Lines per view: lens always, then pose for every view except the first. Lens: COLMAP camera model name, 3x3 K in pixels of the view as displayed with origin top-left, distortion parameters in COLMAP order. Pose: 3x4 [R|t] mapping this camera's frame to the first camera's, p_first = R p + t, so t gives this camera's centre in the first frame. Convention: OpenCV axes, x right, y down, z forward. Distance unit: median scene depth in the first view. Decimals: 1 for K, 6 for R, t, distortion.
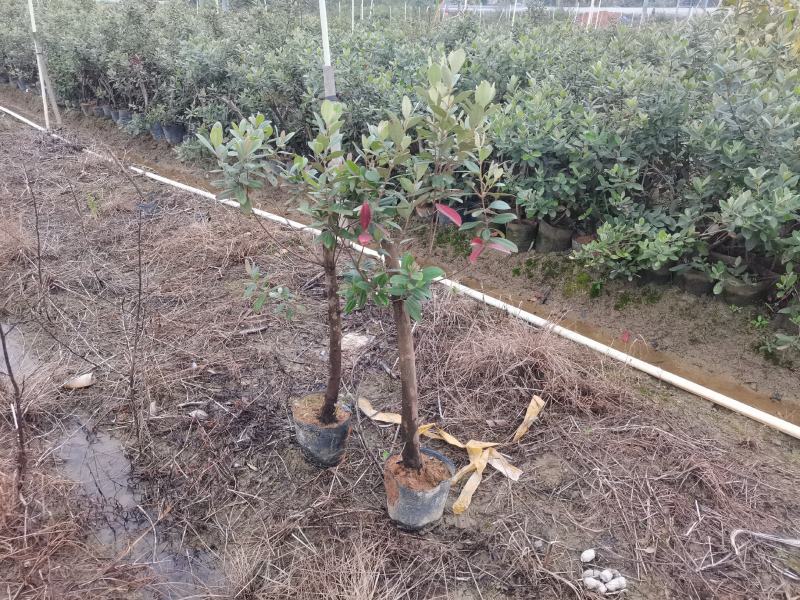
lens RADIAL K [[598.1, 0, 401.4], [0, 598.1, 300.9], [0, 0, 1]] dist [0.014789, -0.015393]
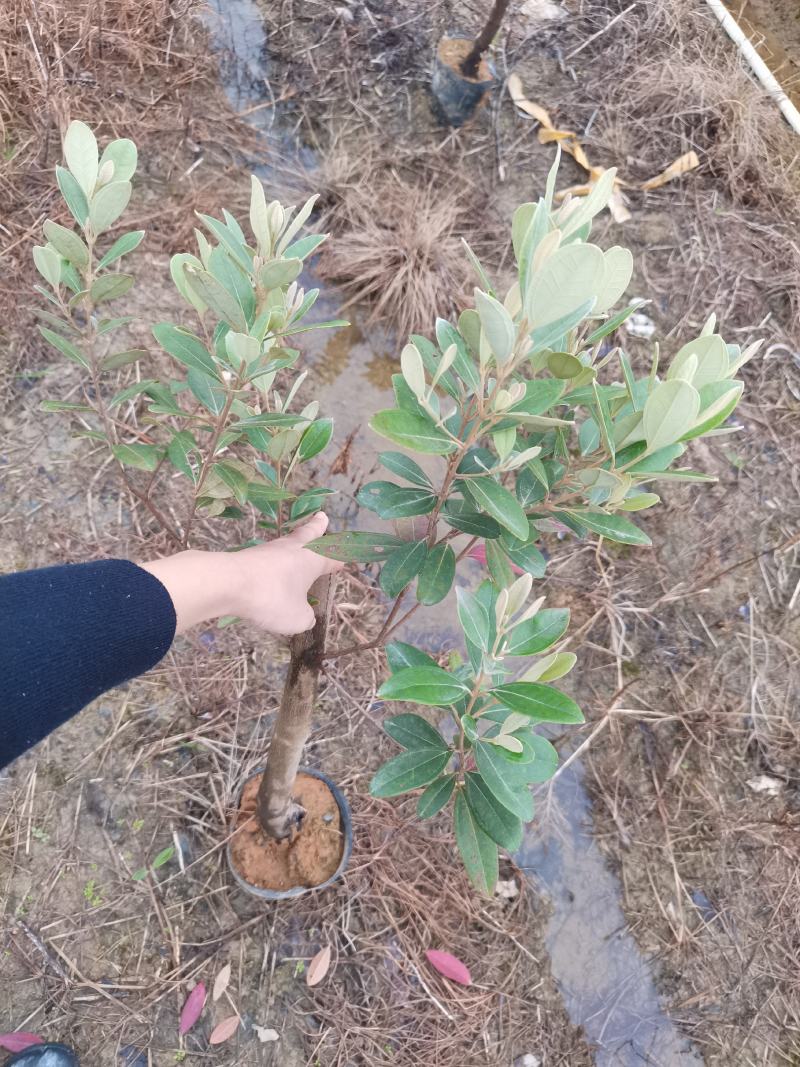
lens RADIAL K [[797.7, 0, 400.6], [0, 797.7, 533.5], [0, 0, 1]] dist [0.014789, -0.015393]
pose [[0.893421, 0.447739, -0.036449, 0.113259], [-0.349264, 0.743364, 0.570459, 0.046341], [0.282512, -0.496930, 0.820517, -0.305402]]
